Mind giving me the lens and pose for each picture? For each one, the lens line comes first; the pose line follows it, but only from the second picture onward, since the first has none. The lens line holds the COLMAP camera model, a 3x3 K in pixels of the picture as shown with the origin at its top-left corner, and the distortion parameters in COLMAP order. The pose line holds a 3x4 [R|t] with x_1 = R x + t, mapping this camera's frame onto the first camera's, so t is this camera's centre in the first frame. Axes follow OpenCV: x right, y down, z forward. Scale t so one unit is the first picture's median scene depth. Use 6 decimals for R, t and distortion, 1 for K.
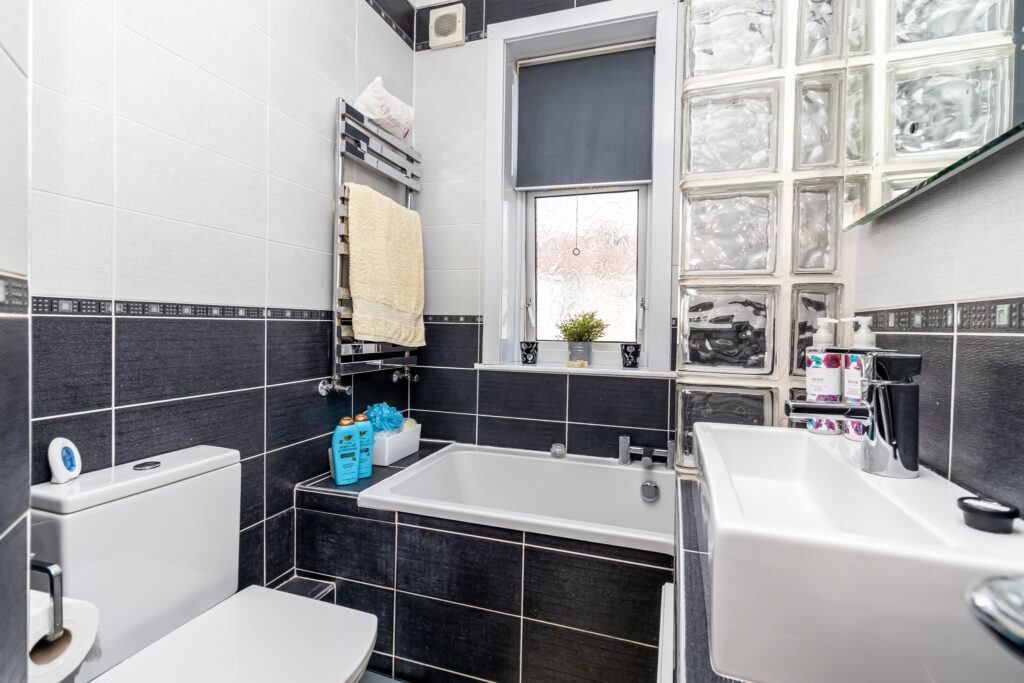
lens RADIAL K [[468.3, 0, 512.7], [0, 468.3, 319.6], [0, 0, 1]] dist [-0.000567, -0.000086]
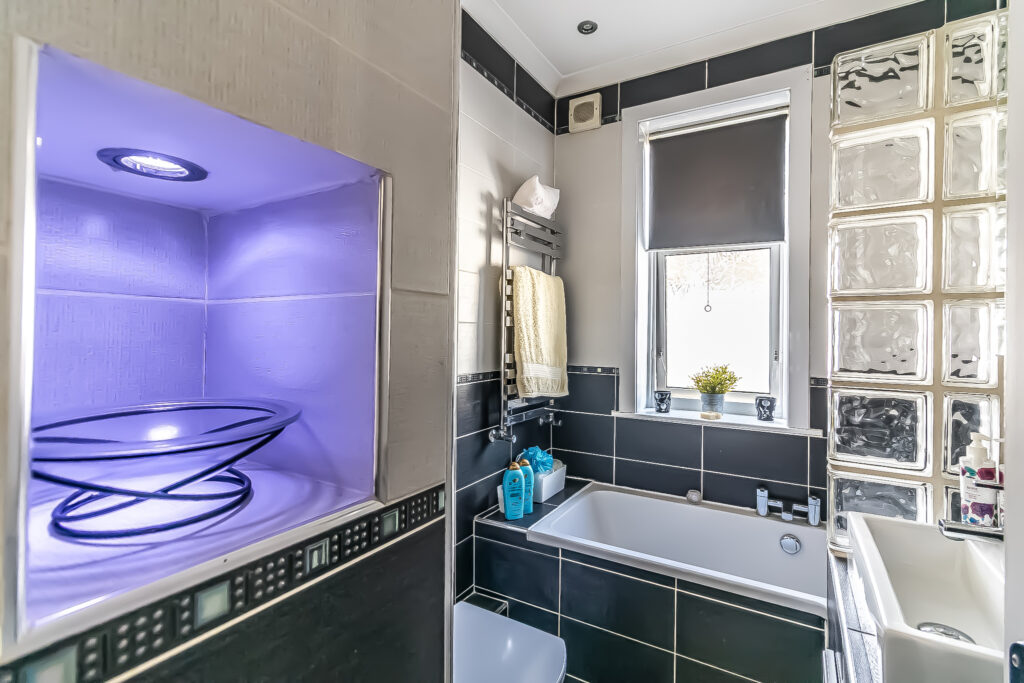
lens RADIAL K [[468.3, 0, 512.7], [0, 468.3, 319.6], [0, 0, 1]] dist [-0.000567, -0.000086]
pose [[0.978072, -0.007802, -0.208122, -0.087846], [0.003670, 0.999789, -0.020229, -0.113399], [0.208236, 0.019021, 0.977894, -0.154409]]
